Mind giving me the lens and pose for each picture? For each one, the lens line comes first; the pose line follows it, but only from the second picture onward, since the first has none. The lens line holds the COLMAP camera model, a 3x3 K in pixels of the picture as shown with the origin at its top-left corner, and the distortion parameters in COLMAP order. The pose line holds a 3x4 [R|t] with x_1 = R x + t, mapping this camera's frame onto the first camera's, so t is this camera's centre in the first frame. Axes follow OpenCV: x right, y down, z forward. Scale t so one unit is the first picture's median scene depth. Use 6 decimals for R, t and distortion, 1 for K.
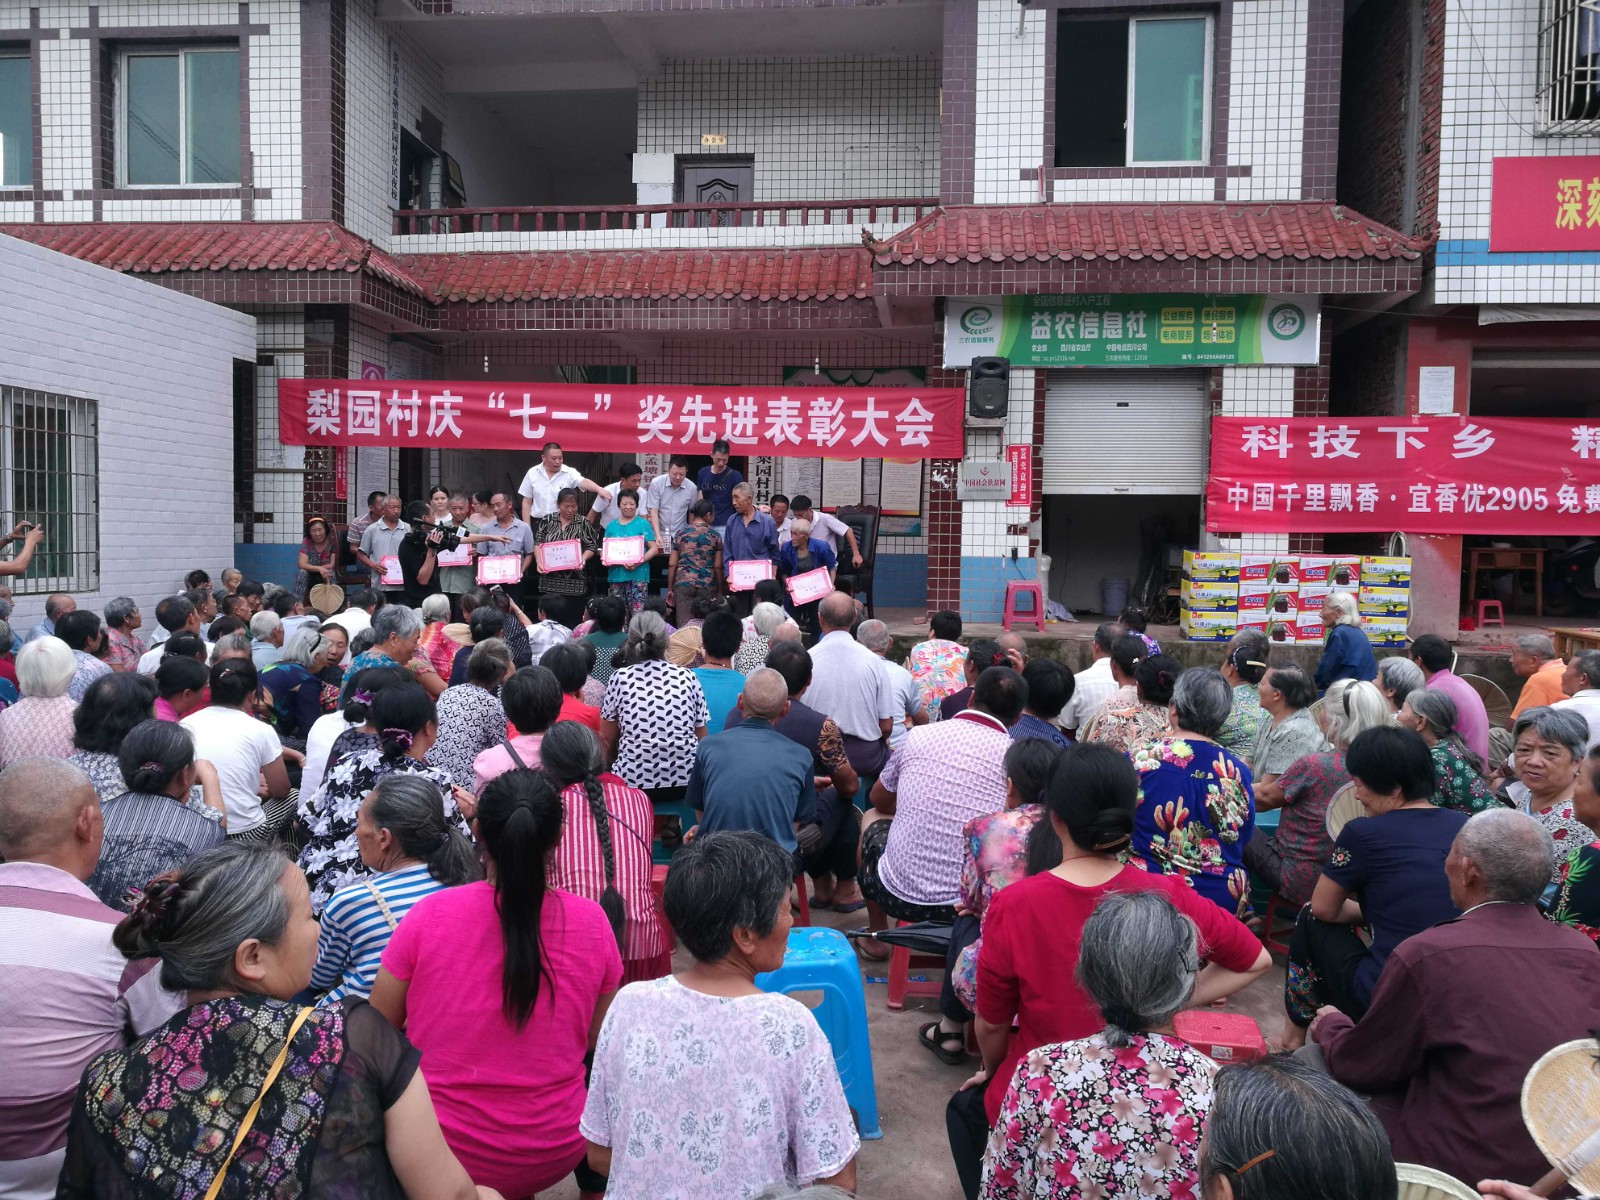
lens RADIAL K [[1353.3, 0, 802.0], [0, 1353.3, 590.4], [0, 0, 1]] dist [0.052097, -0.039072]
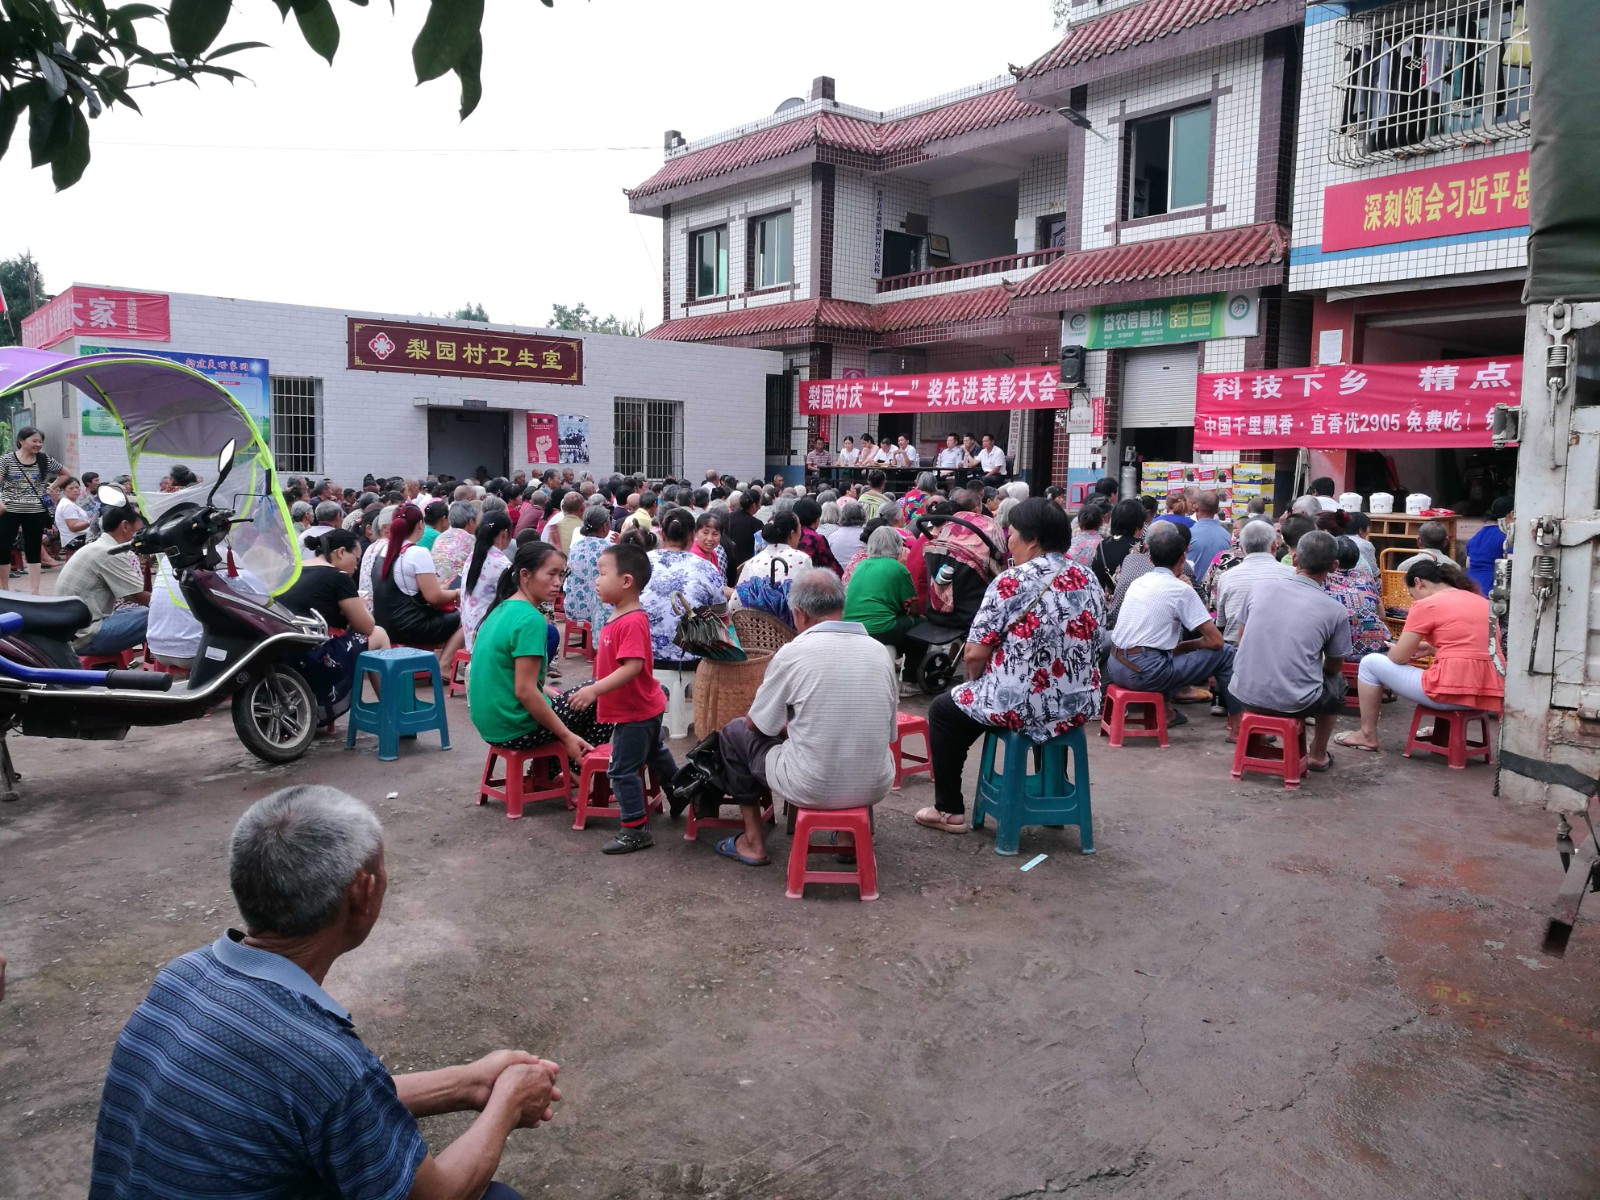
lens RADIAL K [[1353.3, 0, 802.6], [0, 1353.3, 607.5], [0, 0, 1]] dist [0.052097, -0.039072]
pose [[0.695440, 0.066159, -0.715532, 1.106246], [-0.031351, 0.997598, 0.061768, 0.053242], [0.717900, -0.020524, 0.695843, -0.387654]]
